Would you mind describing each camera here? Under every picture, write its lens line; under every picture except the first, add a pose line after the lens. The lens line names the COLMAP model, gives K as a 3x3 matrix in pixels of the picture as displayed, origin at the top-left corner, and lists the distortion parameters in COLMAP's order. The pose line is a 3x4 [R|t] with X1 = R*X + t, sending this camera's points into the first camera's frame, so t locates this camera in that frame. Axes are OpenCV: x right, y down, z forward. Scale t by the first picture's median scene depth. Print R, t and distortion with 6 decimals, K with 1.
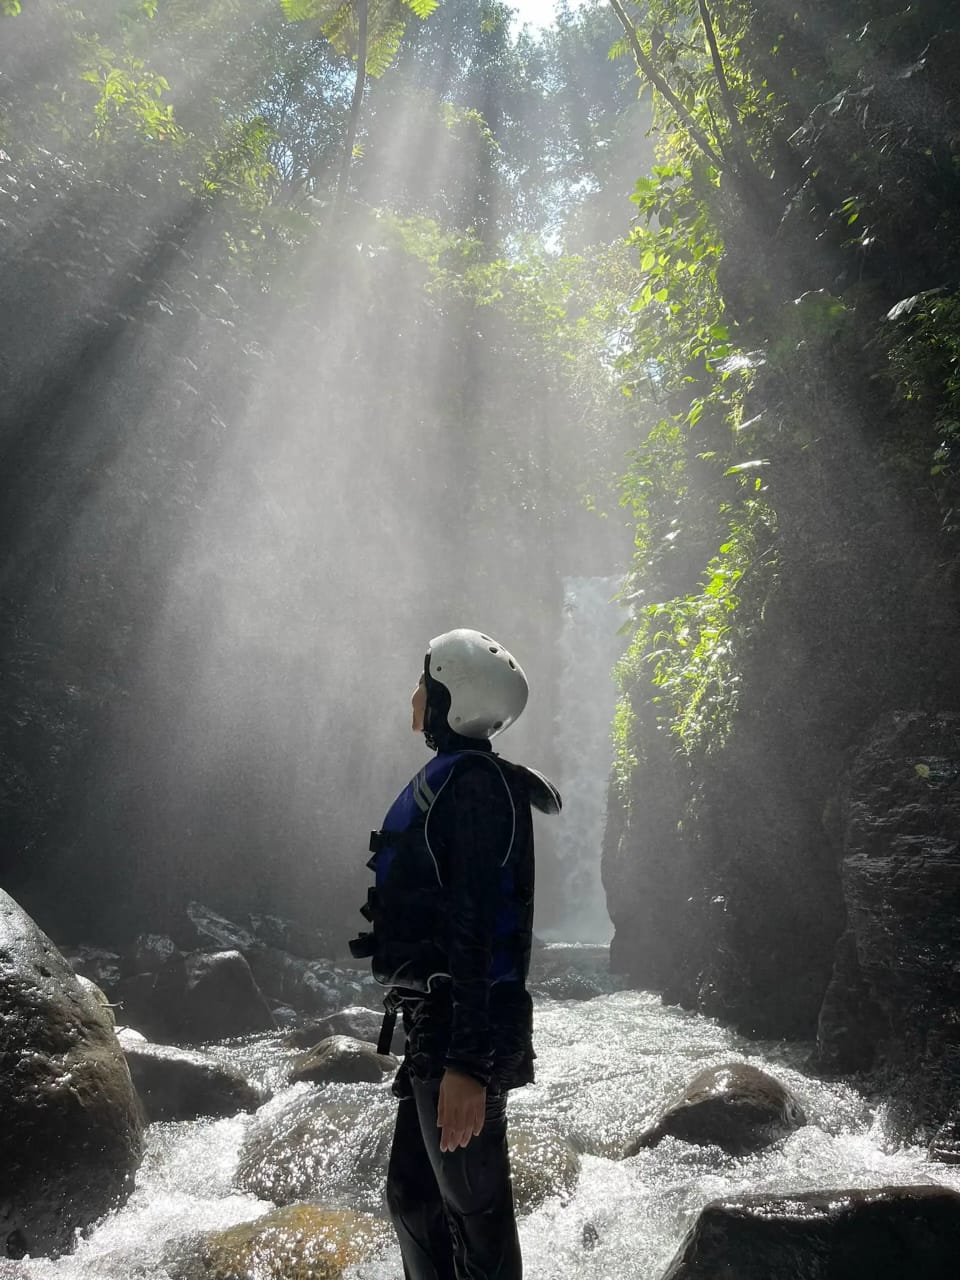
lens RADIAL K [[966.4, 0, 480.3], [0, 966.4, 635.1], [0, 0, 1]] dist [0.072540, -0.144390]
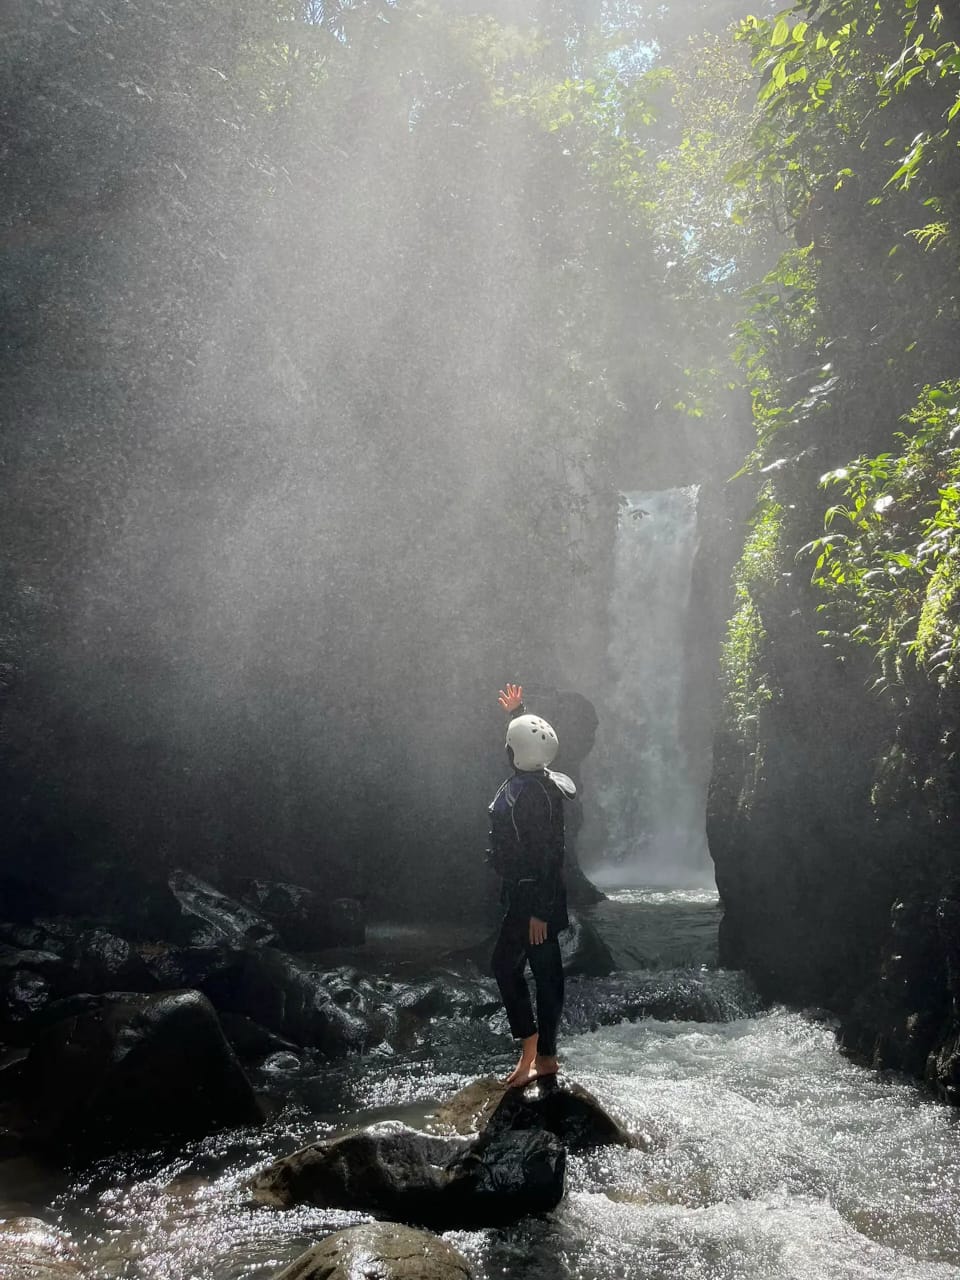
lens RADIAL K [[966.2, 0, 485.2], [0, 966.2, 621.2], [0, 0, 1]] dist [0.114776, -0.274151]
pose [[0.999429, 0.009494, -0.032413, -0.039009], [-0.007474, 0.998054, 0.061907, 0.038528], [0.032938, -0.061630, 0.997555, 0.320161]]
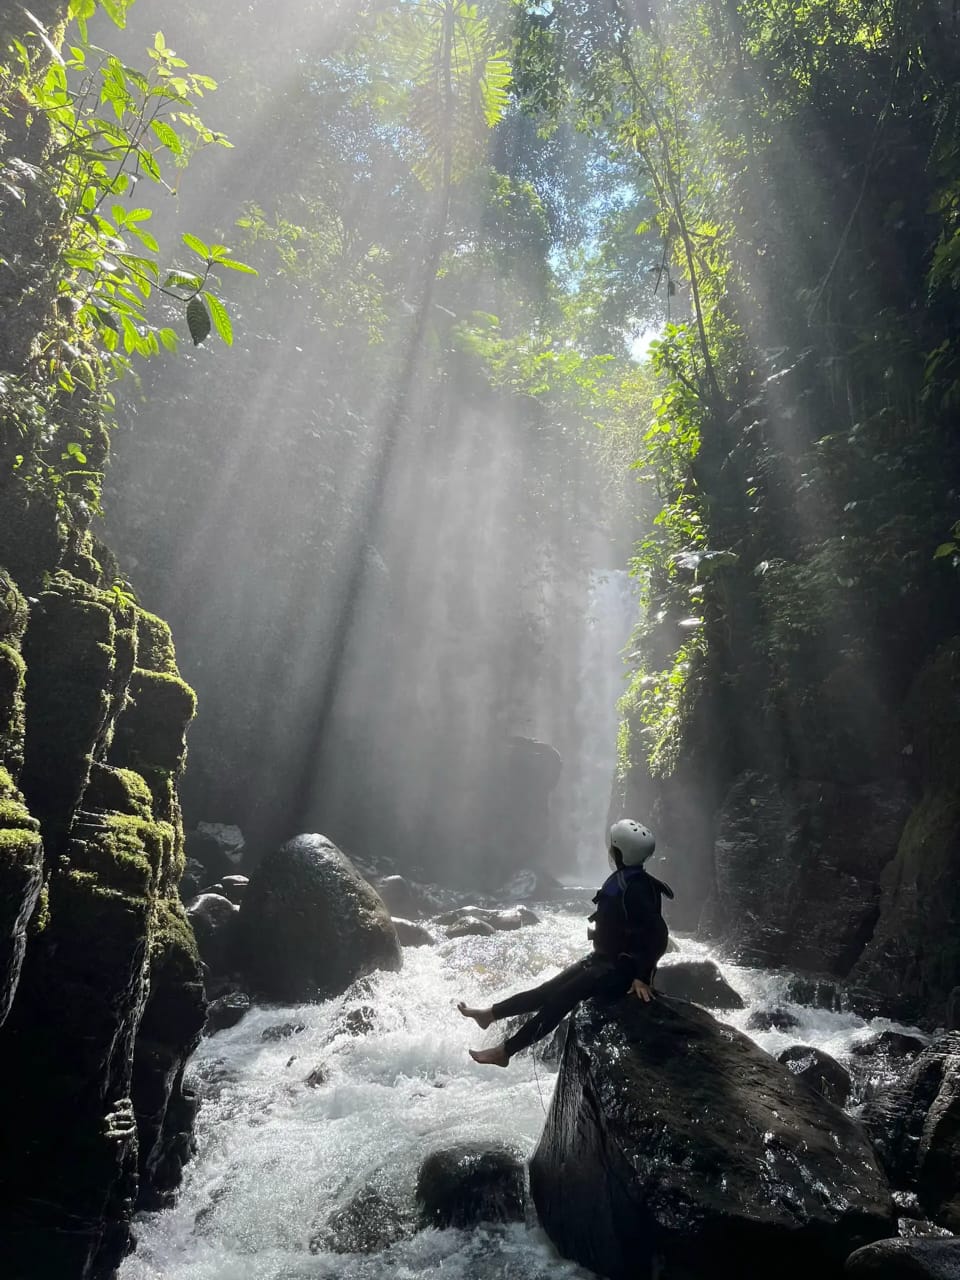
lens RADIAL K [[966.2, 0, 485.2], [0, 966.2, 621.2], [0, 0, 1]] dist [0.114776, -0.274151]
pose [[0.999220, 0.034874, -0.018512, -0.058640], [-0.034207, 0.998795, 0.035191, -0.181228], [0.019717, -0.034530, 0.999209, -0.655152]]
